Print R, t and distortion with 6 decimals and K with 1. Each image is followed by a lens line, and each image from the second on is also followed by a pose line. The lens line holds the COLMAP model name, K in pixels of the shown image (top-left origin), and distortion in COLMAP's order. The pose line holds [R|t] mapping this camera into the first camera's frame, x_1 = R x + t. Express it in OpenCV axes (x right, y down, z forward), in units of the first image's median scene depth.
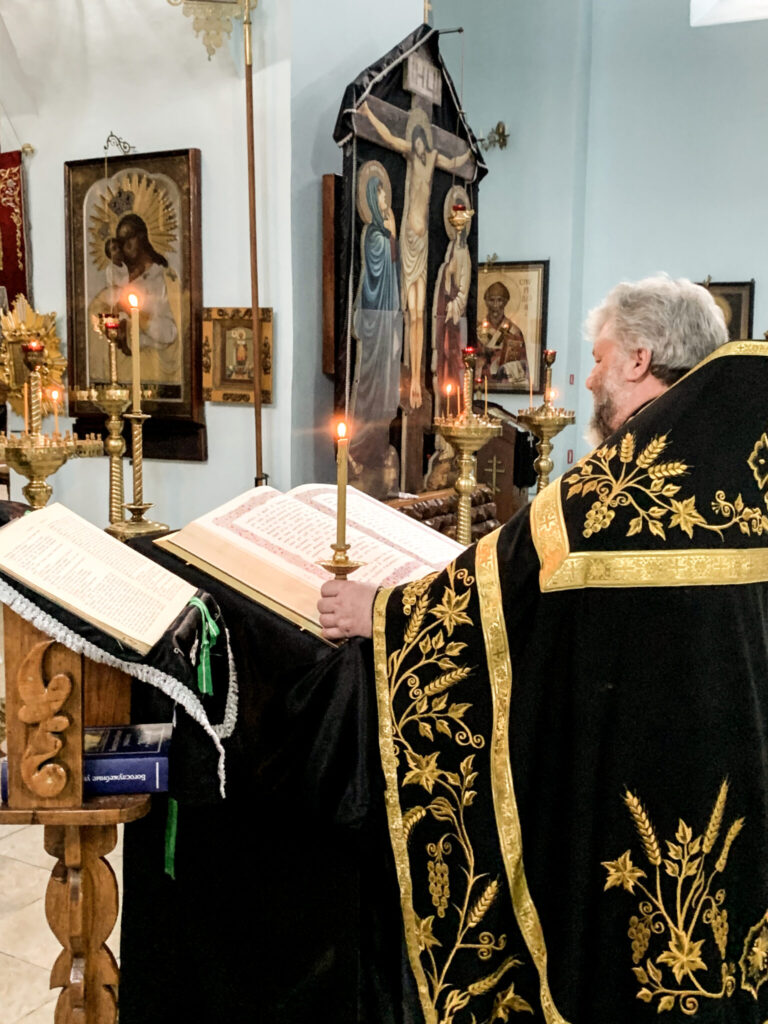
lens RADIAL K [[1136.9, 0, 384.0], [0, 1136.9, 512.0], [0, 0, 1]] dist [0.043264, 0.004822]
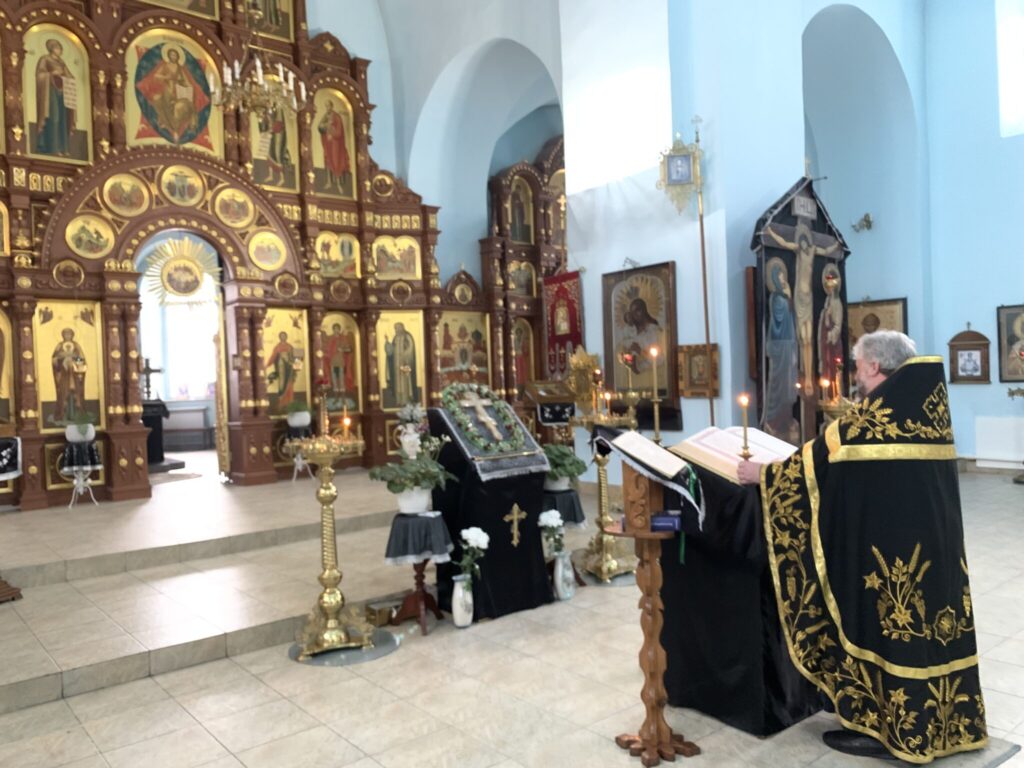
lens RADIAL K [[783.0, 0, 506.6], [0, 783.0, 394.4], [0, 0, 1]] dist [0.070711, -0.118335]
pose [[0.932804, -0.042350, -0.357887, 0.097400], [0.004148, 0.994267, -0.106844, 0.096938], [0.360360, 0.098180, 0.927632, -0.804230]]
